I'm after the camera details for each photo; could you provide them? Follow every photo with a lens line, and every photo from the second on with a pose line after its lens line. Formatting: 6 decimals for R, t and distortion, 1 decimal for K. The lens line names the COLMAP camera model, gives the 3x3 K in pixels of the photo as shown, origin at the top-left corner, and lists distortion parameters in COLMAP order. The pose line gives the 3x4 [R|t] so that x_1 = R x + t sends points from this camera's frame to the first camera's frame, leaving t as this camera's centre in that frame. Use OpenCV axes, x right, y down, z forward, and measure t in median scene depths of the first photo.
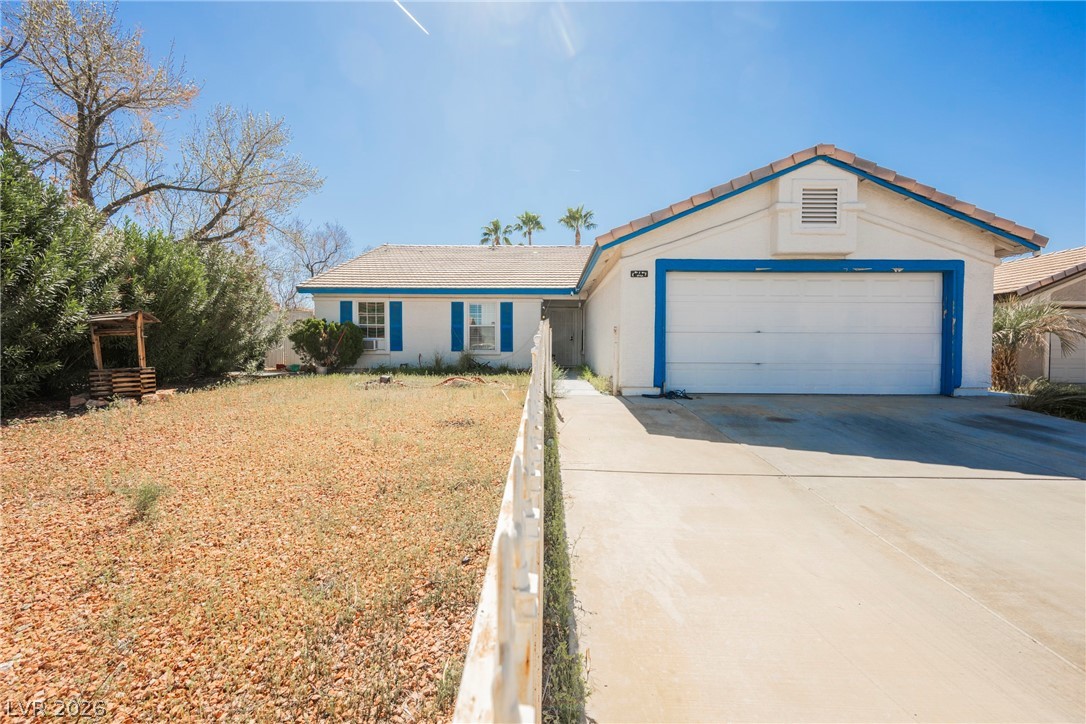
lens RADIAL K [[421.2, 0, 547.1], [0, 421.2, 360.5], [0, 0, 1]] dist [-0.001040, -0.000134]
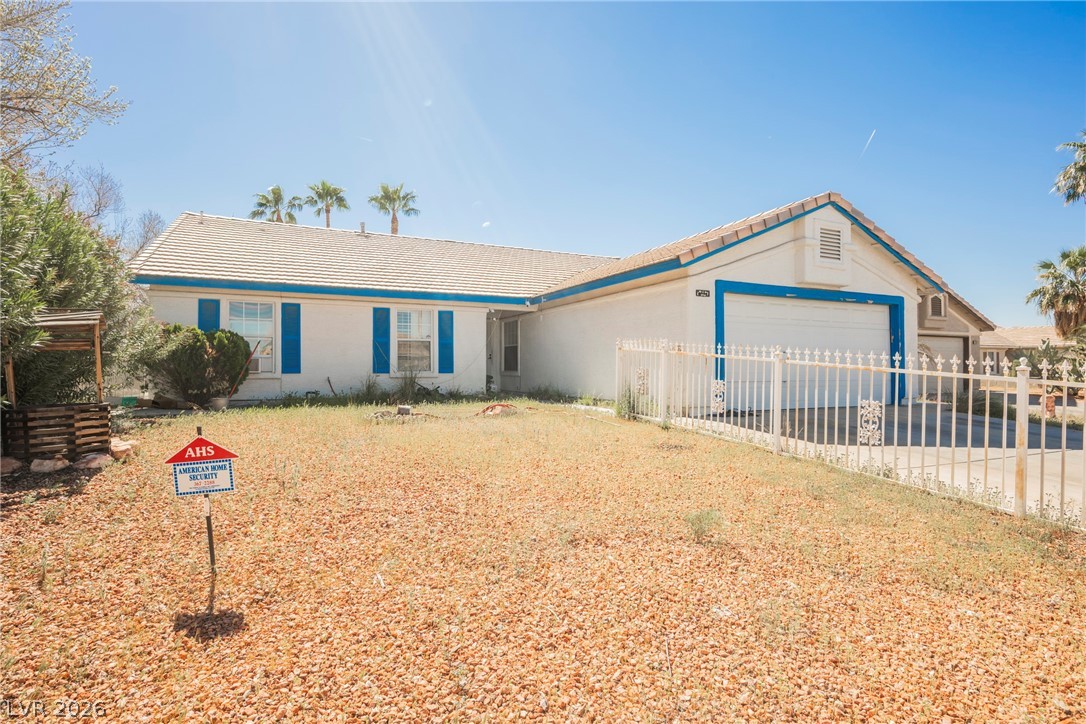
lens RADIAL K [[544.6, 0, 543.0], [0, 544.6, 362.0], [0, 0, 1]] dist [0.002199, 0.000107]
pose [[0.901345, 0.000061, 0.433103, -0.386424], [0.017643, 0.999165, -0.036858, -0.001032], [-0.432743, 0.040863, 0.900591, 0.003459]]
